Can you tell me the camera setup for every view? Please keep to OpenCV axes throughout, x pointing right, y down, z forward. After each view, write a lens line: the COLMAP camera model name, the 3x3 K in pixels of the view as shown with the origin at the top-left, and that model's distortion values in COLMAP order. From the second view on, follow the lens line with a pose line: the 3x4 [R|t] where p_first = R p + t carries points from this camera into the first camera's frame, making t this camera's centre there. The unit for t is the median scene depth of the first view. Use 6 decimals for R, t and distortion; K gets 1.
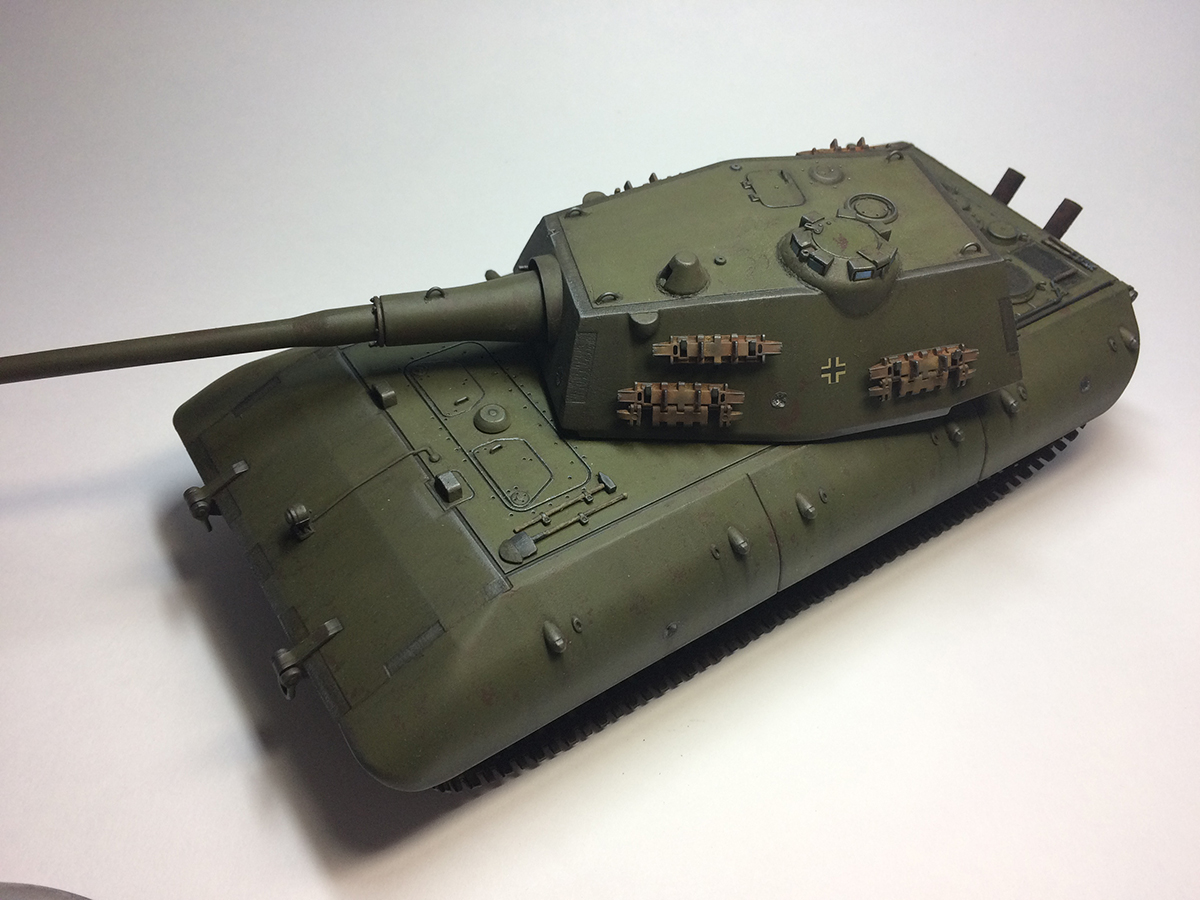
lens RADIAL K [[1058.8, 0, 600.0], [0, 1058.8, 450.0], [0, 0, 1]] dist [-0.004299, -0.002192]
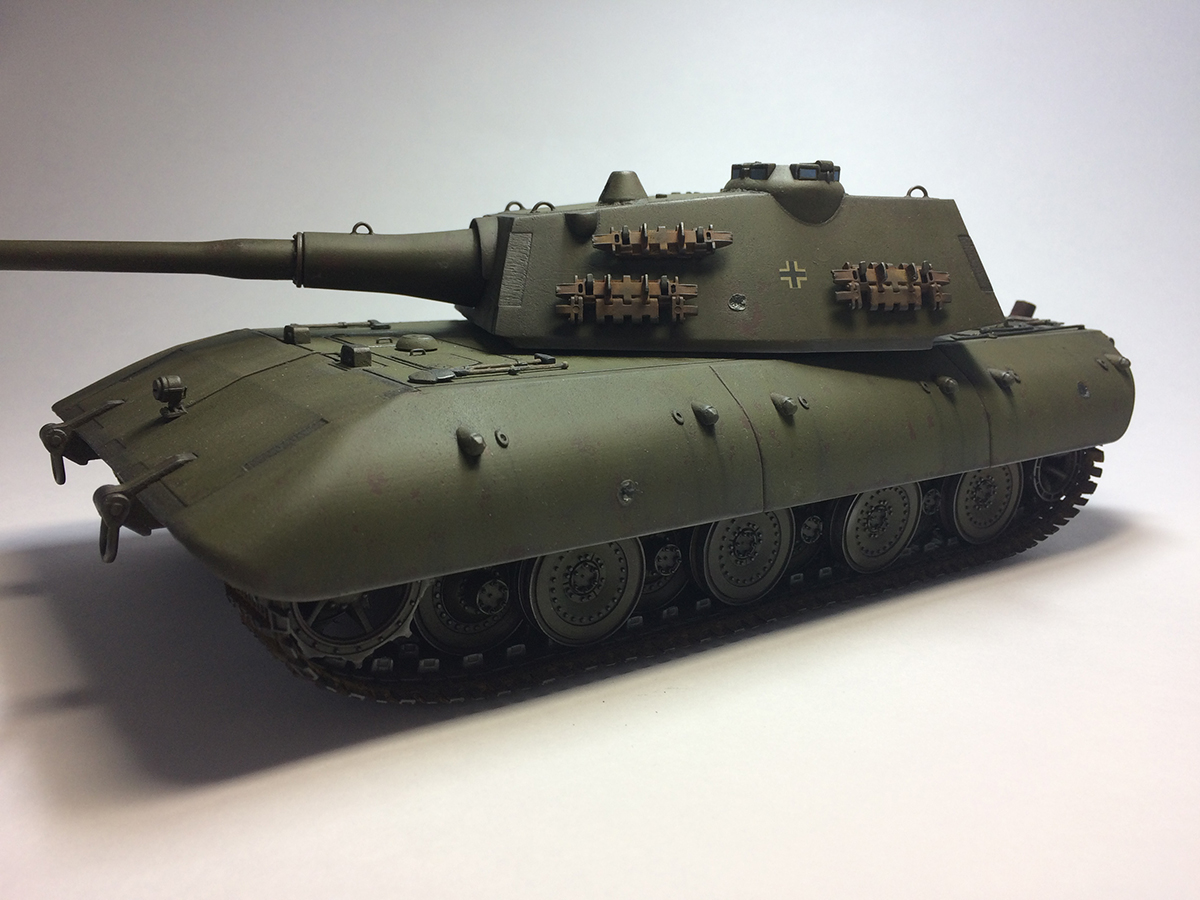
lens RADIAL K [[1058.8, 0, 600.0], [0, 1058.8, 450.0], [0, 0, 1]] dist [-0.004299, -0.002192]
pose [[0.999375, -0.030078, 0.018597, 0.033153], [0.035336, 0.828870, -0.558325, 0.560537], [0.001378, 0.558633, 0.829414, 0.332290]]
